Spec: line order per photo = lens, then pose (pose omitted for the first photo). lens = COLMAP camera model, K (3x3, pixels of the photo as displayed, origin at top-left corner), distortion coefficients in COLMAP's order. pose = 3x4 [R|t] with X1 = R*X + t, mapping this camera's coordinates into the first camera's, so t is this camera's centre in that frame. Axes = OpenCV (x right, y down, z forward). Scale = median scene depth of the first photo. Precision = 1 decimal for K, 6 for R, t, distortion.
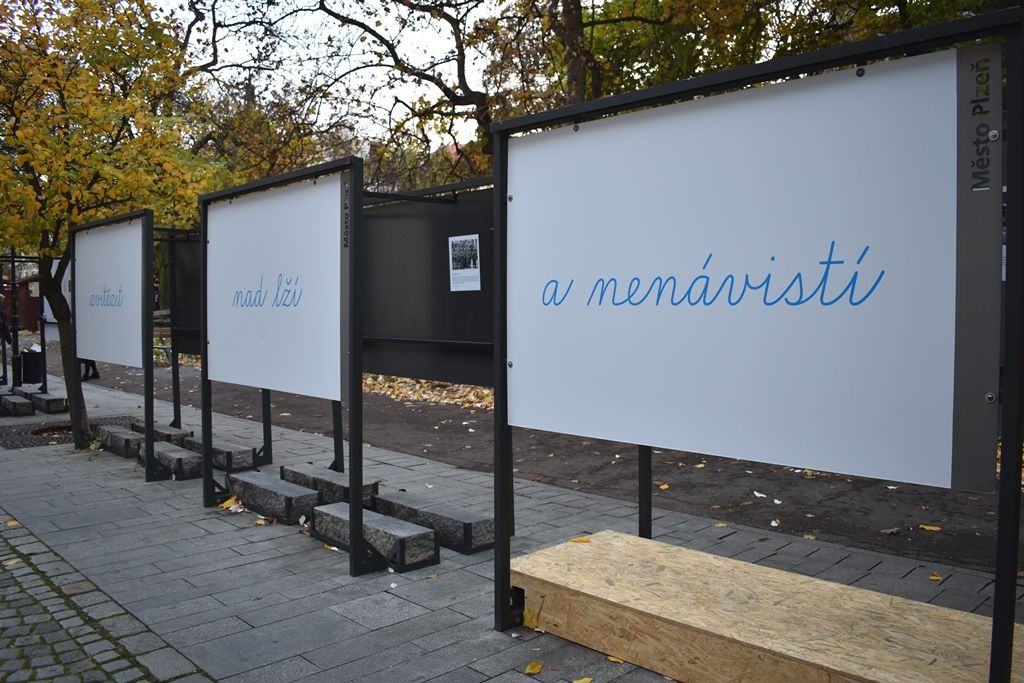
lens RADIAL K [[802.5, 0, 512.0], [0, 802.5, 341.5], [0, 0, 1]] dist [0.000556, -0.000262]
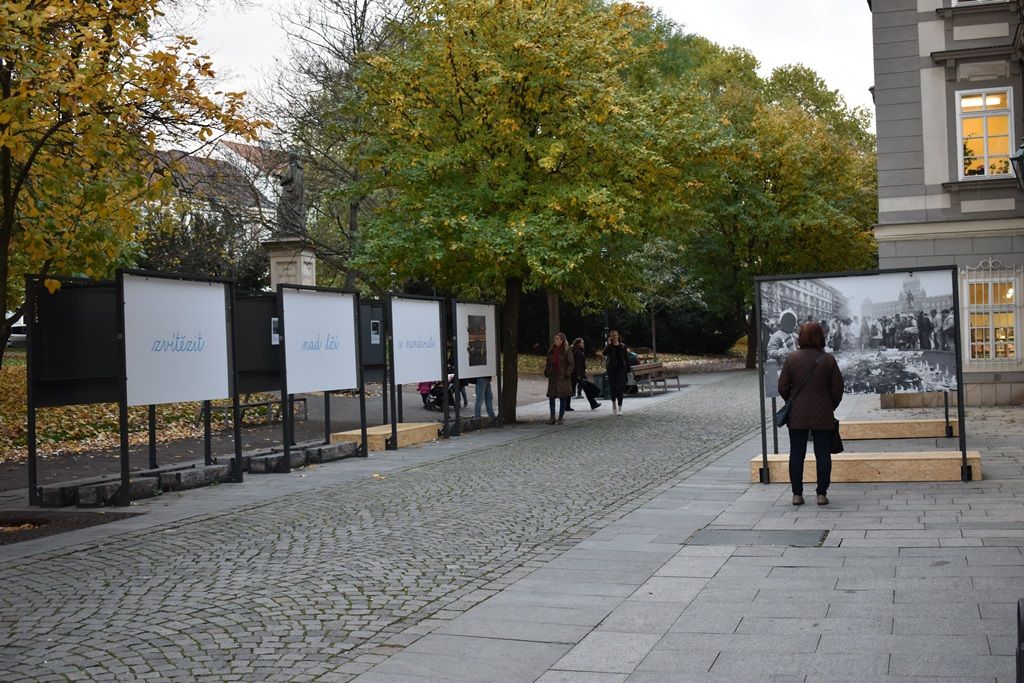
lens RADIAL K [[1245.0, 0, 512.0], [0, 1245.0, 341.5], [0, 0, 1]] dist [0.001180, 0.003485]
pose [[-0.469046, 0.027808, 0.882736, -3.050512], [0.073823, 0.997241, 0.007811, -0.050936], [-0.880083, 0.068830, -0.469805, 1.930316]]
